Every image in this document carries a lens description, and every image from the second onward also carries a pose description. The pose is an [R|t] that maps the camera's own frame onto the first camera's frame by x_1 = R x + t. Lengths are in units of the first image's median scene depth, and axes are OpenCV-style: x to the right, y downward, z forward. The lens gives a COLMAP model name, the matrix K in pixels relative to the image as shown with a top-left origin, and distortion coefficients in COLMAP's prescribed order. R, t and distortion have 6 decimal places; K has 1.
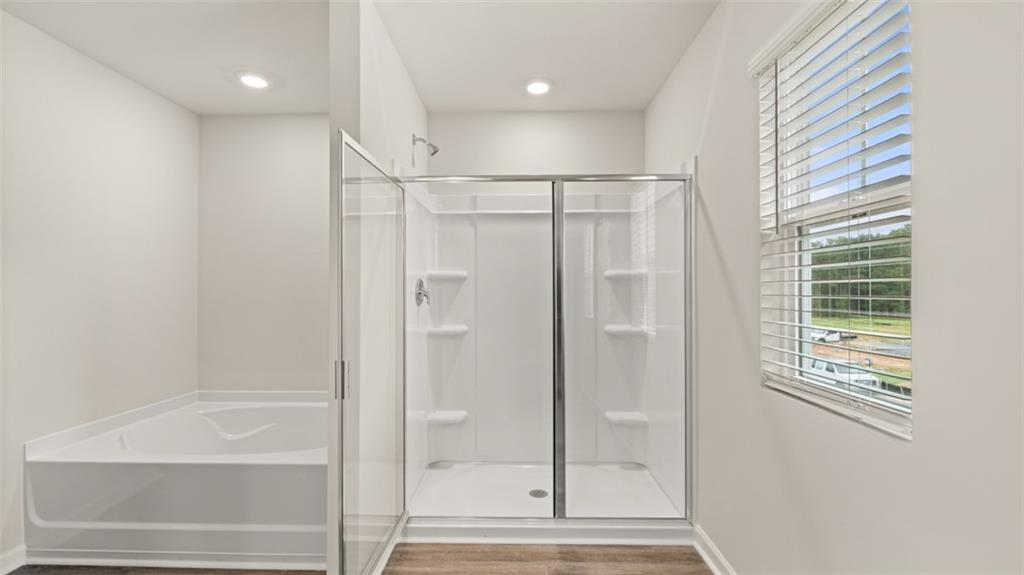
lens RADIAL K [[425.7, 0, 509.8], [0, 425.7, 288.3], [0, 0, 1]] dist [0.001493, -0.000208]
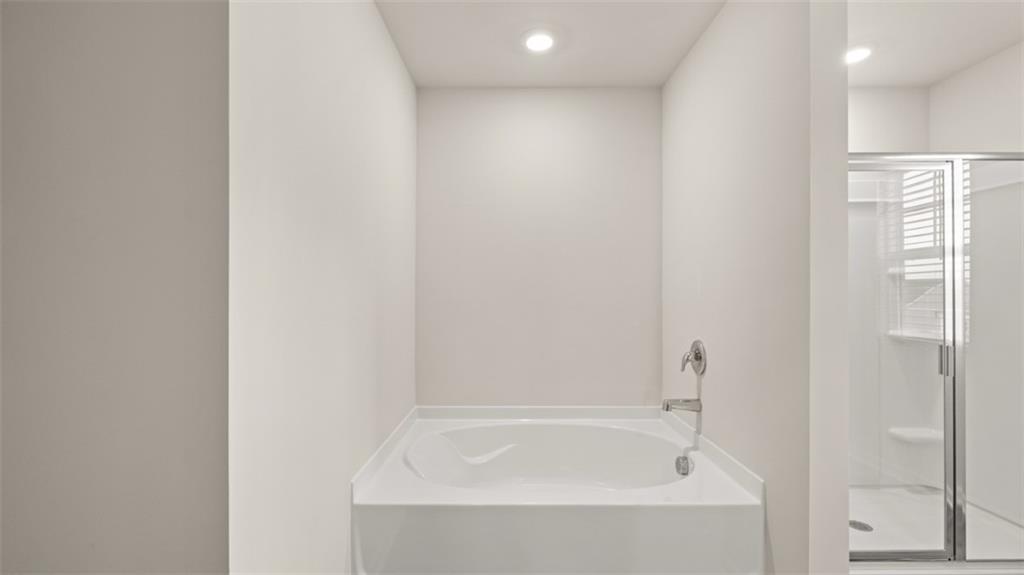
lens RADIAL K [[425.7, 0, 509.8], [0, 425.7, 288.3], [0, 0, 1]] dist [0.001493, -0.000208]
pose [[0.999711, -0.001321, 0.024004, -0.626557], [0.001626, 0.999919, -0.012659, 0.015975], [-0.023986, 0.012694, 0.999632, 0.152145]]
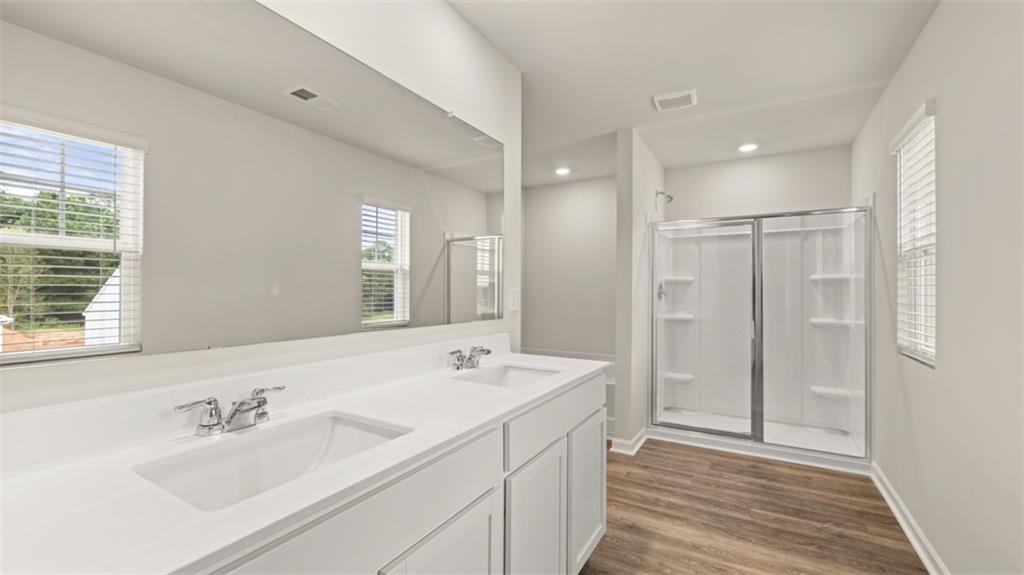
lens RADIAL K [[425.7, 0, 509.8], [0, 425.7, 288.3], [0, 0, 1]] dist [0.001493, -0.000208]
pose [[0.869780, 0.001748, -0.493437, 0.075565], [-0.001030, 0.999998, 0.001727, -0.004477], [0.493439, -0.000994, 0.869780, -0.606993]]
